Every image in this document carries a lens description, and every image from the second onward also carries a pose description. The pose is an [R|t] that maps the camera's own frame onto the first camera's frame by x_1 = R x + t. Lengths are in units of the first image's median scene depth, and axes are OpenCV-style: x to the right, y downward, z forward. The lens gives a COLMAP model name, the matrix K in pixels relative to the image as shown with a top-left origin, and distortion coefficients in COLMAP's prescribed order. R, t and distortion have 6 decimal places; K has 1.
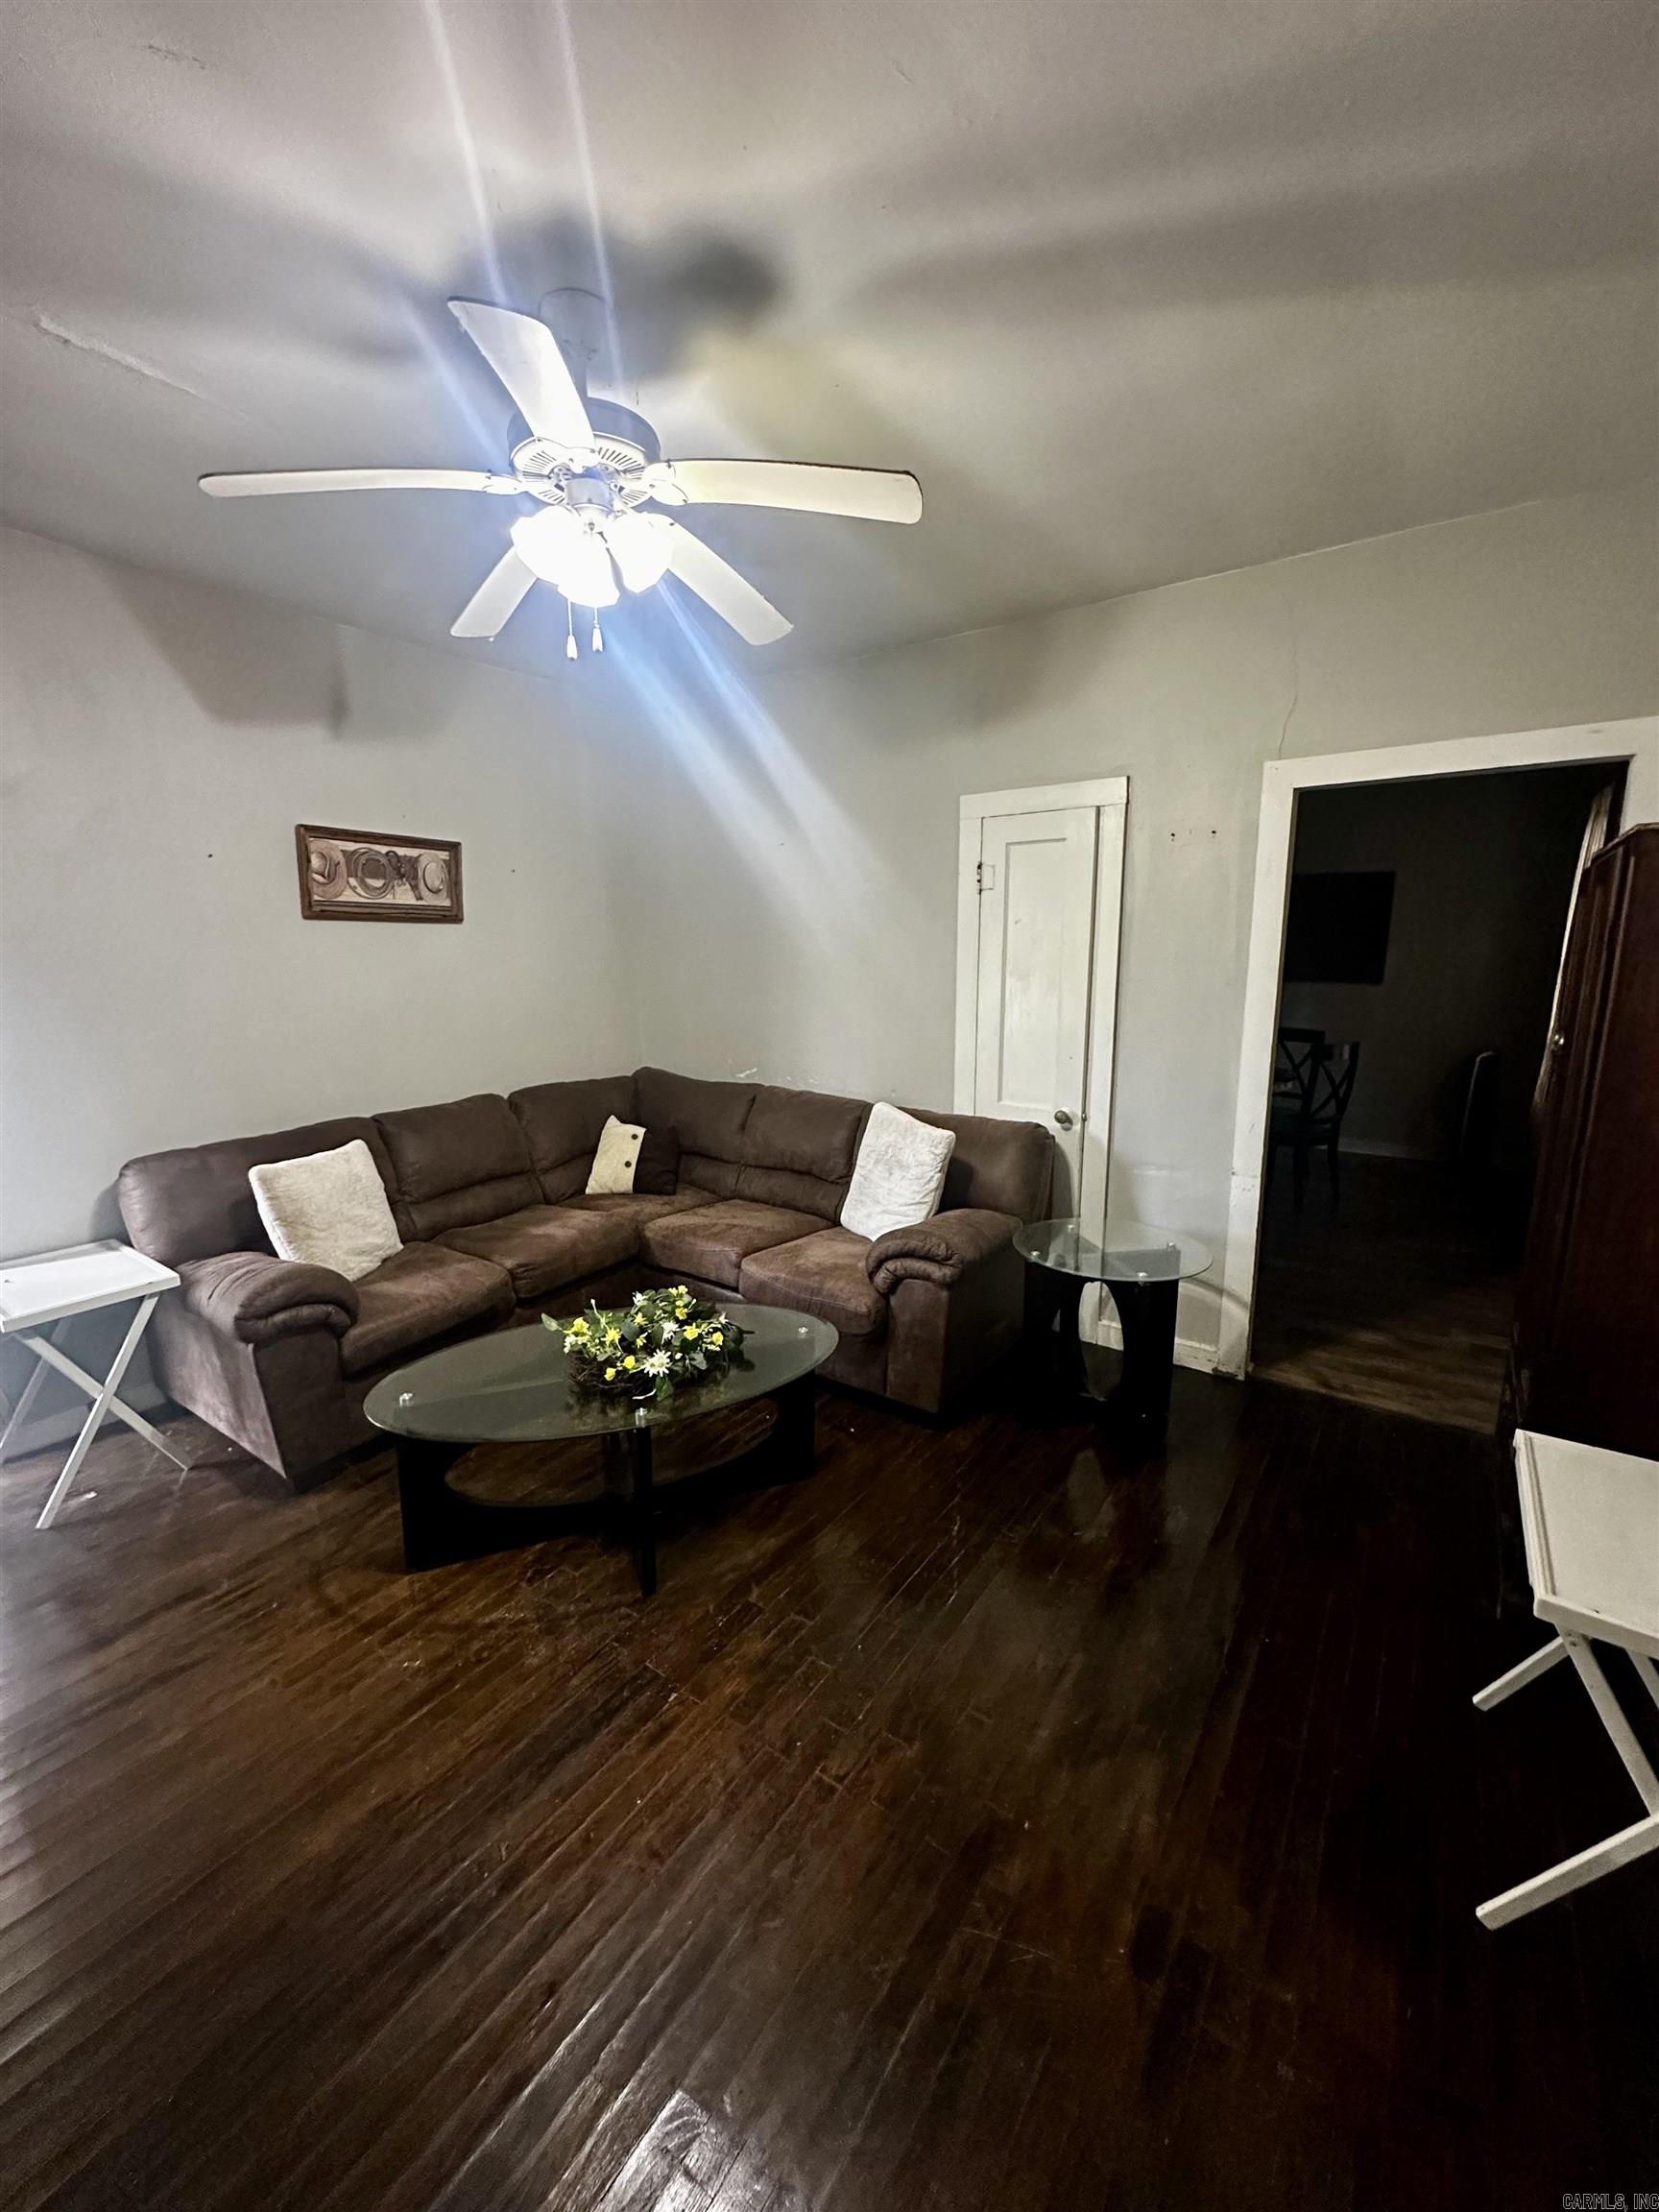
lens RADIAL K [[886.2, 0, 833.4], [0, 886.2, 1107.6], [0, 0, 1]] dist [-0.004309, 0.000846]
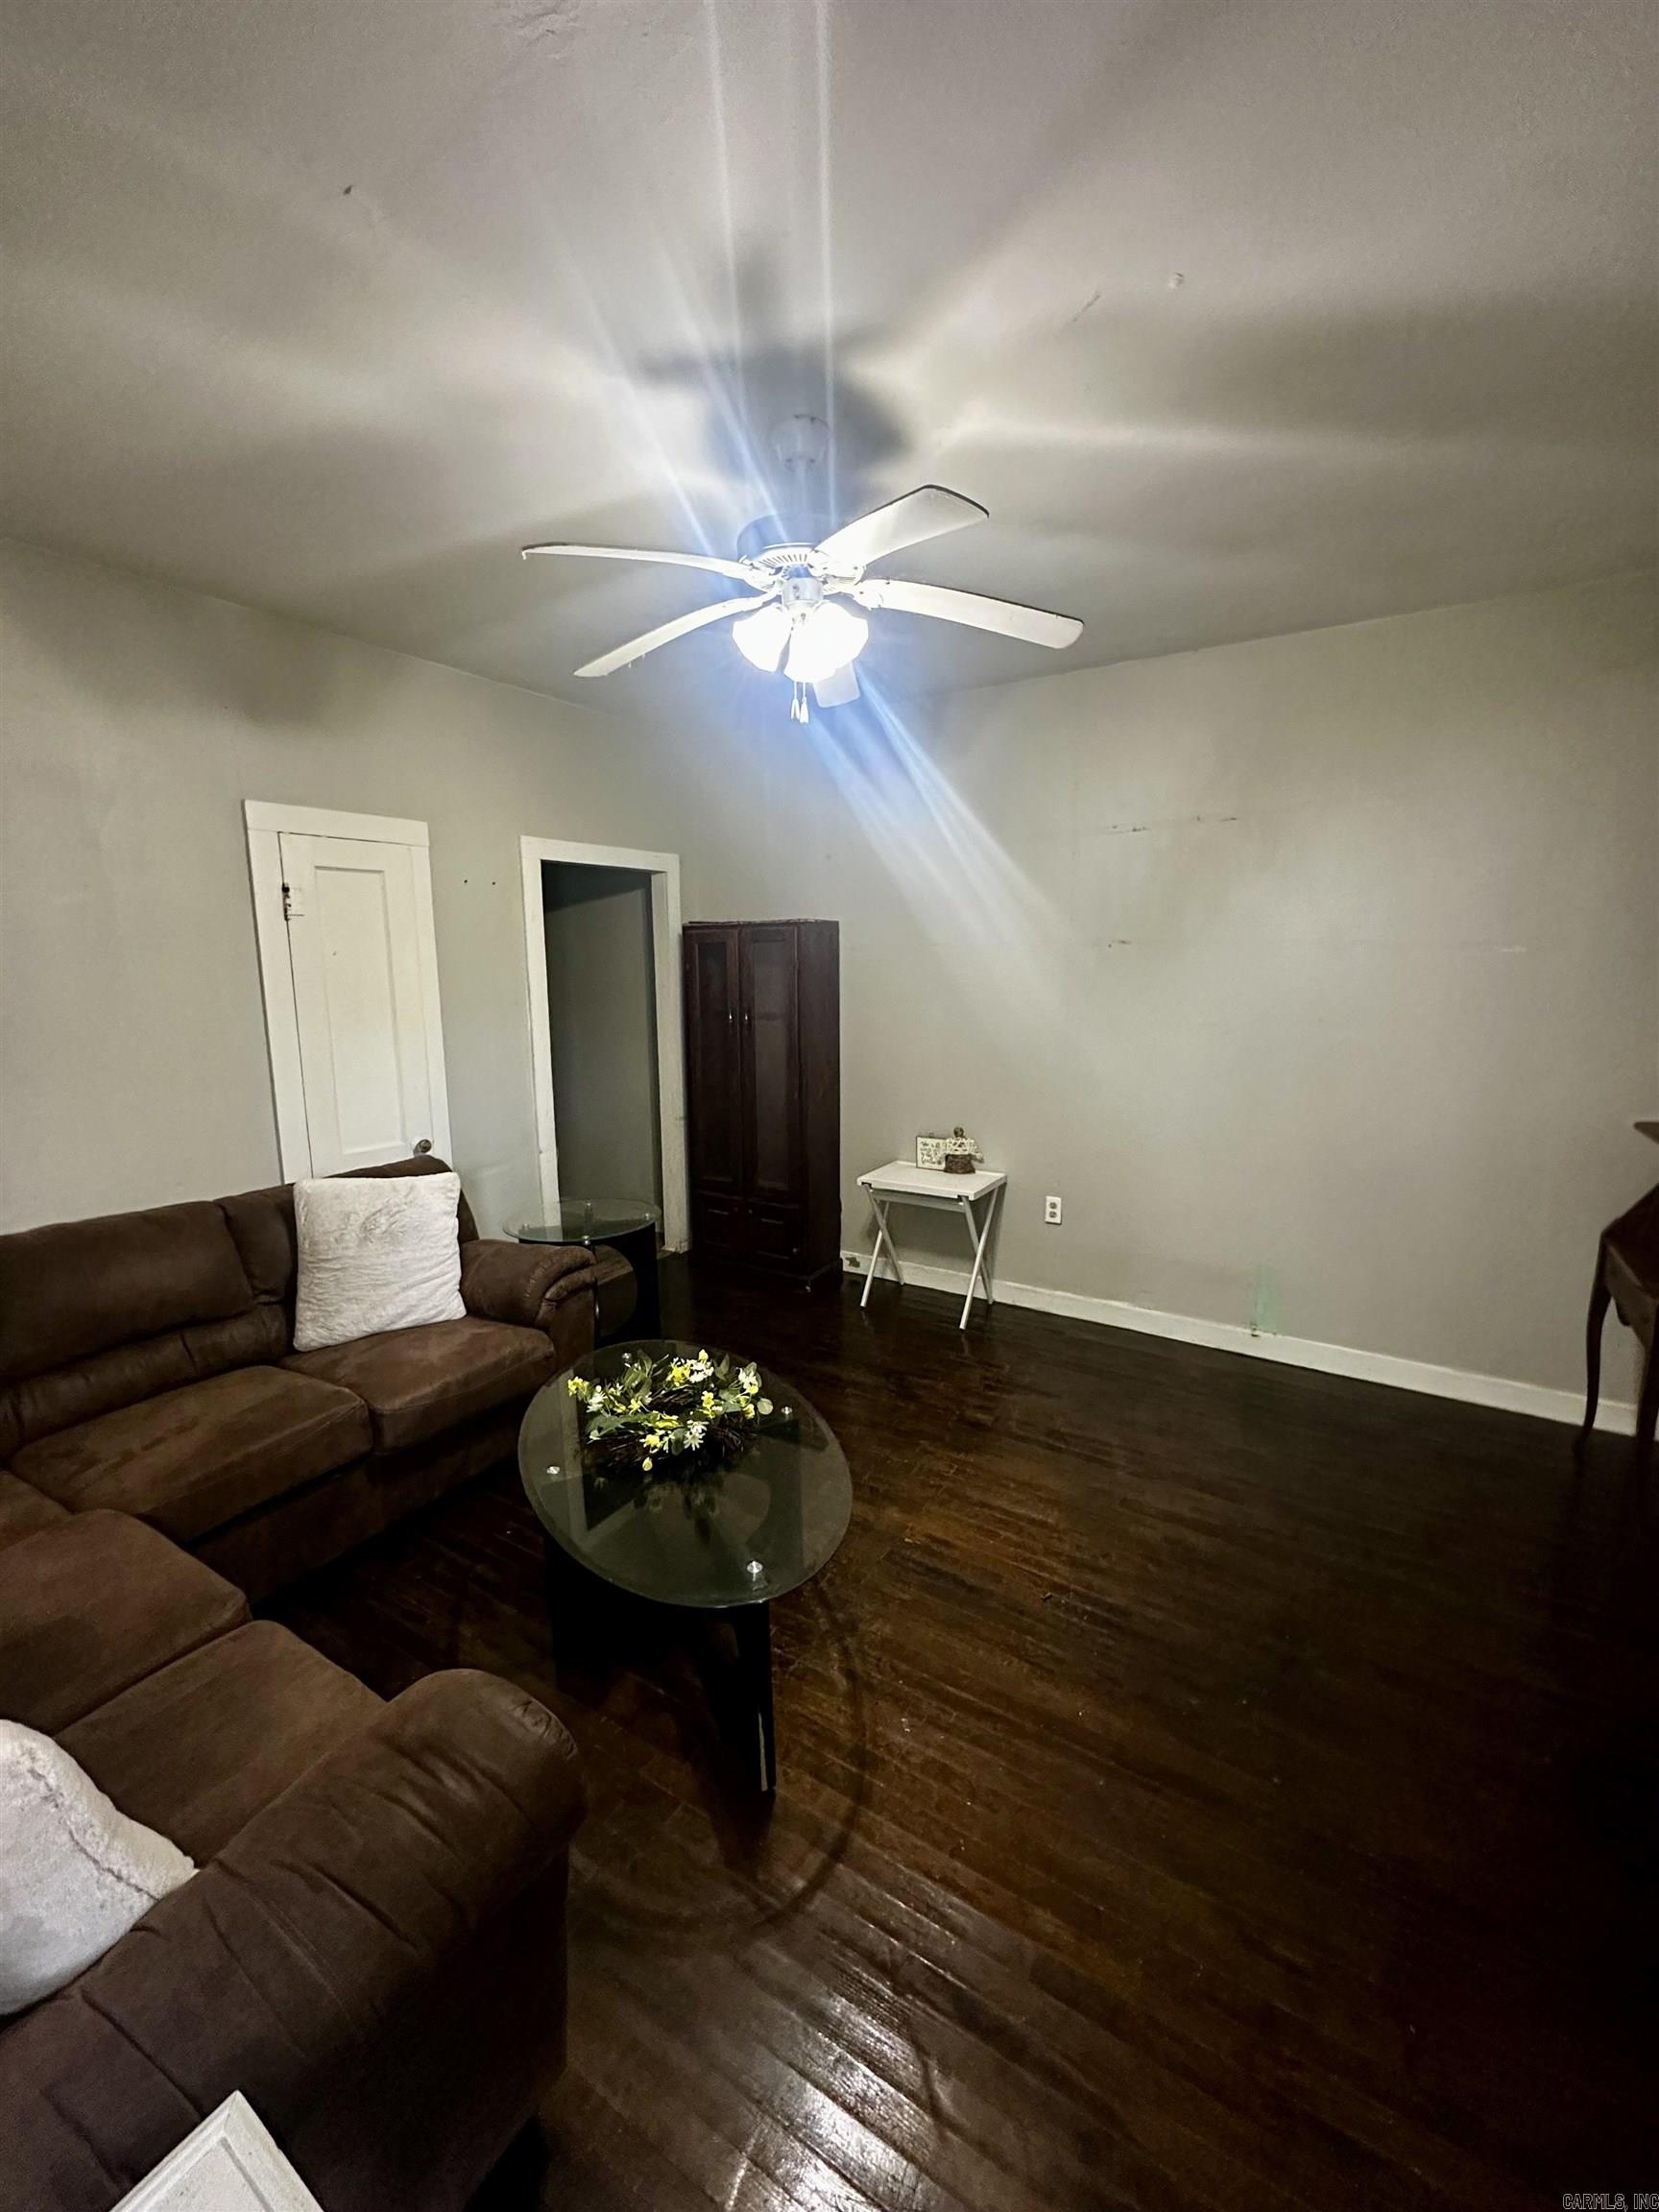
lens RADIAL K [[886.2, 0, 832.6], [0, 886.2, 1098.8], [0, 0, 1]] dist [-0.004309, 0.000846]
pose [[-0.063095, -0.152441, 0.986296, -1.356459], [0.183475, 0.969650, 0.161606, -0.212693], [-0.980997, 0.191157, -0.033211, 1.003306]]
